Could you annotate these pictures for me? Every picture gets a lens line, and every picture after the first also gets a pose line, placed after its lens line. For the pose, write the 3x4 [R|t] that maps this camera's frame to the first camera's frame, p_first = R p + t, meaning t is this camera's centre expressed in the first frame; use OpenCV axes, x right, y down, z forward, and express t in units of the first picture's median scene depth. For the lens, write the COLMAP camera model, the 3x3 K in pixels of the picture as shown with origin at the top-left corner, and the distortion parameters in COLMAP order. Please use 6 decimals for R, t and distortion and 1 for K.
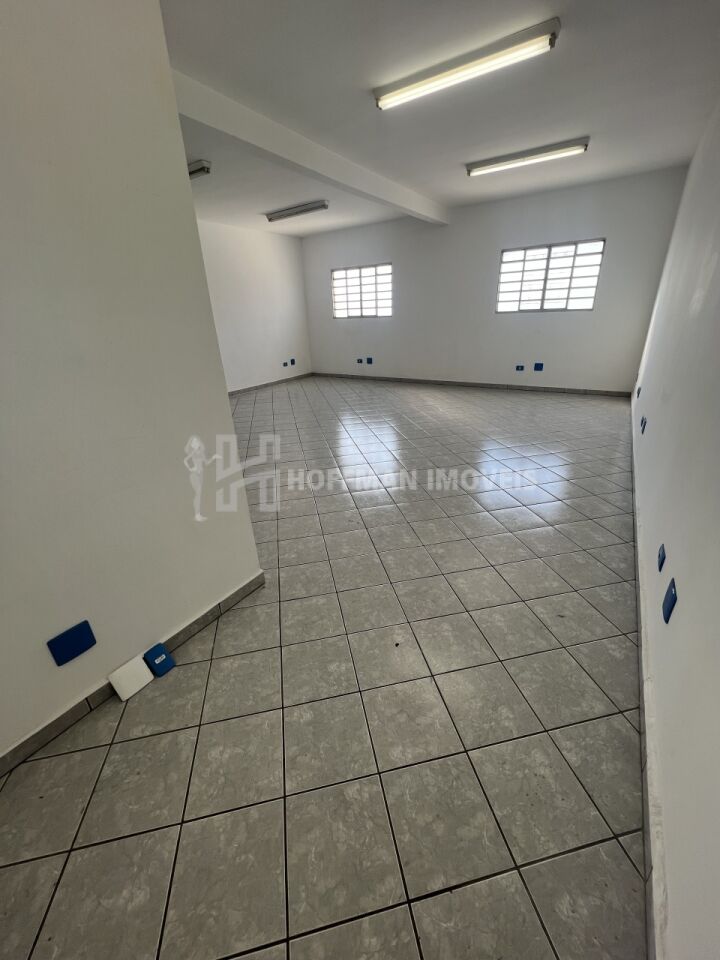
lens RADIAL K [[377.7, 0, 360.4], [0, 377.7, 473.7], [0, 0, 1]] dist [-0.022349, -0.000385]
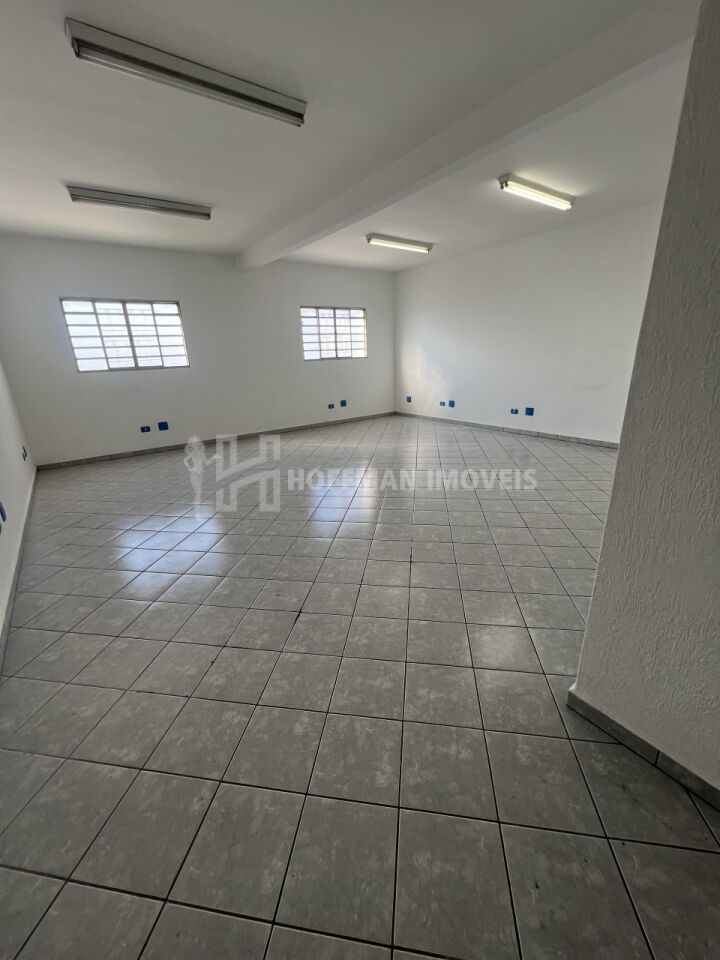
lens RADIAL K [[401.5, 0, 360.0], [0, 401.5, 480.0], [0, 0, 1]] dist [0.025563, 0.000052]
pose [[0.362893, -0.255968, 0.895985, -0.587450], [0.394412, 0.913346, 0.101182, -0.134315], [-0.844244, 0.316669, 0.432404, 0.375952]]
